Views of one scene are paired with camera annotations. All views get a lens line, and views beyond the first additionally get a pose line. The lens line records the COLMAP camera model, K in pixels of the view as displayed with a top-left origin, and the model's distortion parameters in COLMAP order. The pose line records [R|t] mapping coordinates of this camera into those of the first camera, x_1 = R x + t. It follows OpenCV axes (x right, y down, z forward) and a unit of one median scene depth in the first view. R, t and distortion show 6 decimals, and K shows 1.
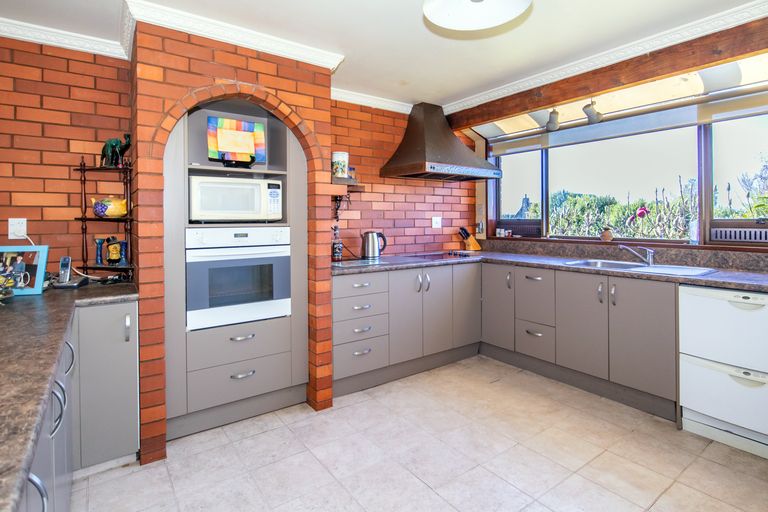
lens RADIAL K [[421.6, 0, 384.5], [0, 421.6, 219.2], [0, 0, 1]] dist [-0.001295, -0.000477]
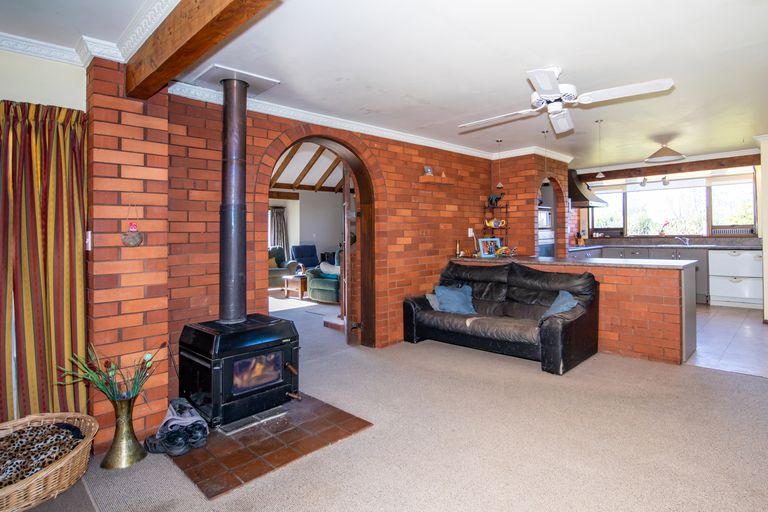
lens RADIAL K [[415.9, 0, 382.2], [0, 415.9, 227.6], [0, 0, 1]] dist [-0.001830, -0.000405]
pose [[0.990885, -0.013776, 0.134004, -1.027110], [0.015821, 0.999774, -0.014208, 0.012073], [-0.133778, 0.016199, 0.990879, -0.801809]]
